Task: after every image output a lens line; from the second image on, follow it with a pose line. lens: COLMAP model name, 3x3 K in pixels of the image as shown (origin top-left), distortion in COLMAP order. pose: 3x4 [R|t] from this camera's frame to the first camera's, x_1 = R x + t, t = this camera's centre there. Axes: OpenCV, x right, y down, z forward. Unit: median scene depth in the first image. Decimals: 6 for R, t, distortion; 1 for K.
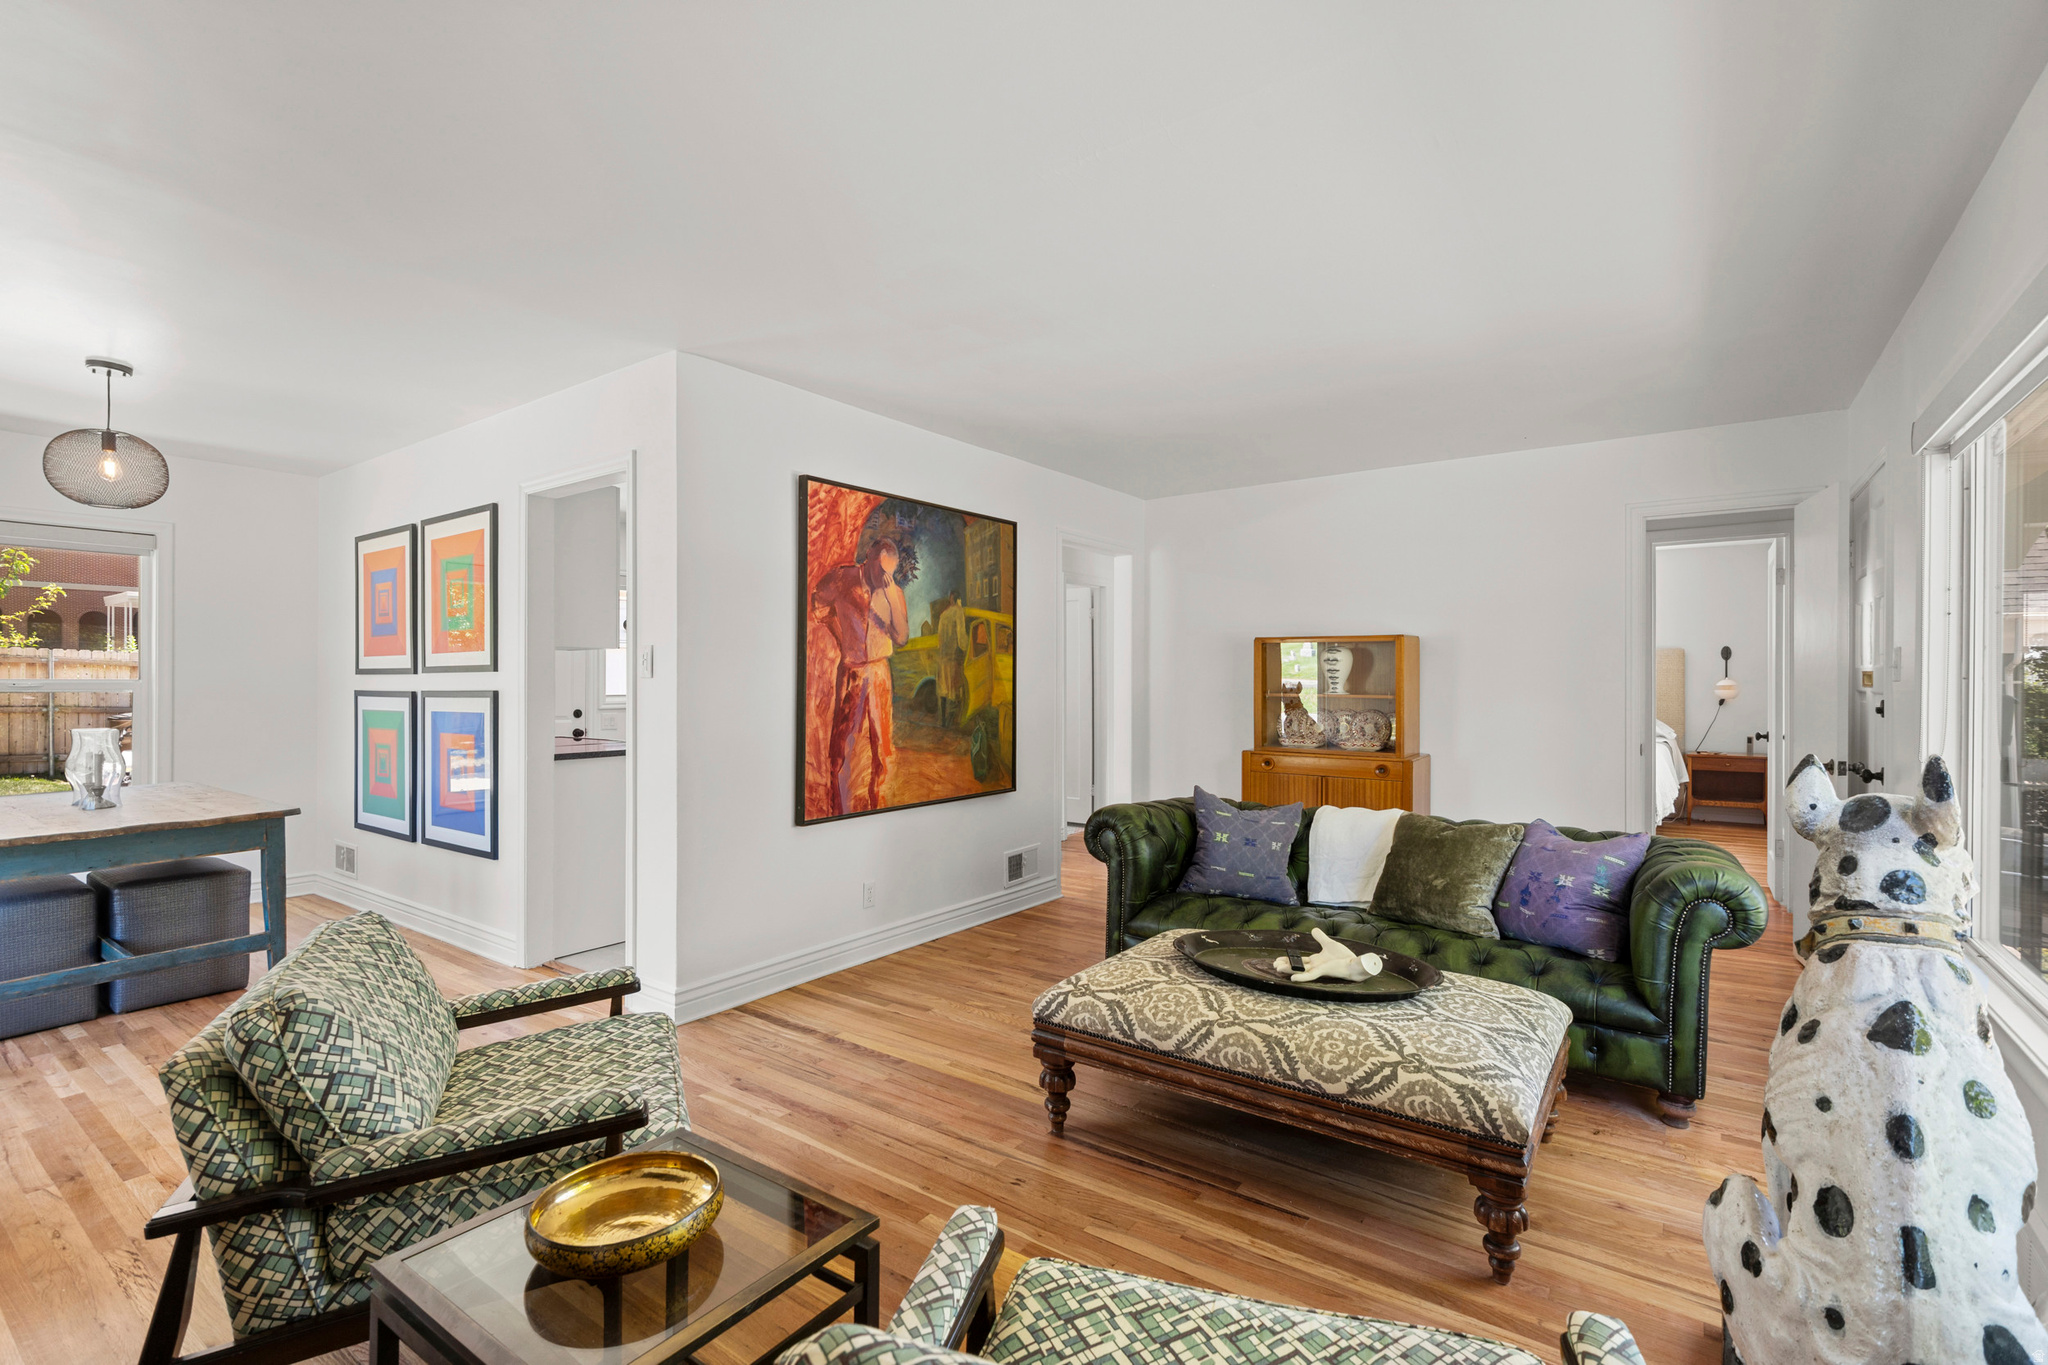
lens RADIAL K [[929.5, 0, 1025.4], [0, 929.5, 679.6], [0, 0, 1]] dist [0.000200, 0.001011]
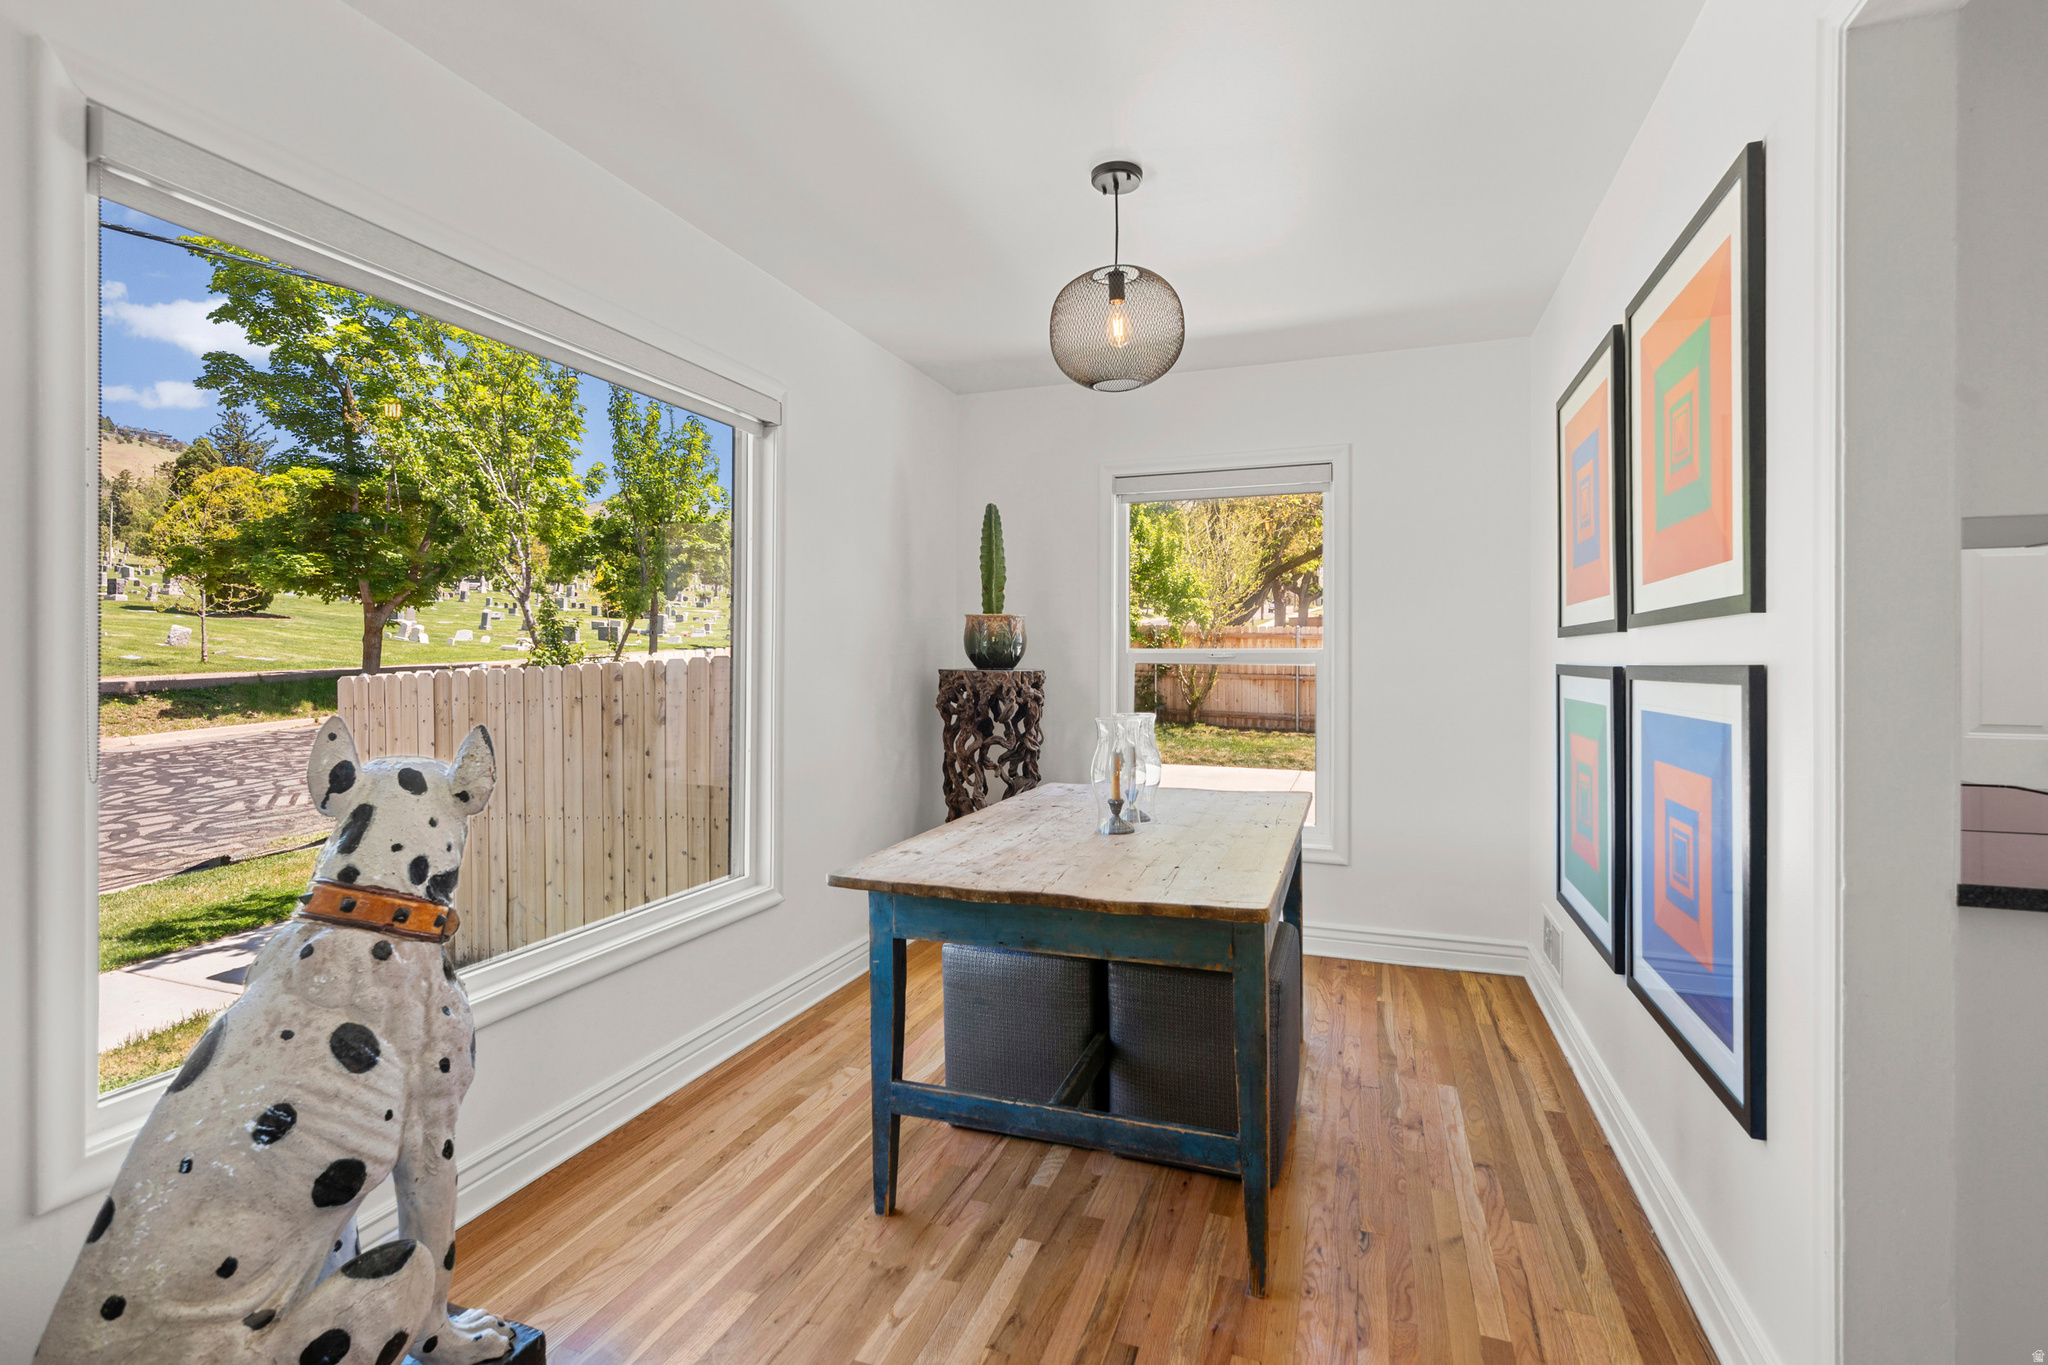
lens RADIAL K [[929.5, 0, 1018.4], [0, 929.5, 658.5], [0, 0, 1]] dist [0.000200, 0.001011]
pose [[0.269751, 0.001739, -0.962929, -0.303839], [0.000511, 0.999998, 0.001949, 0.008293], [0.962930, -0.001018, 0.269749, 0.633329]]
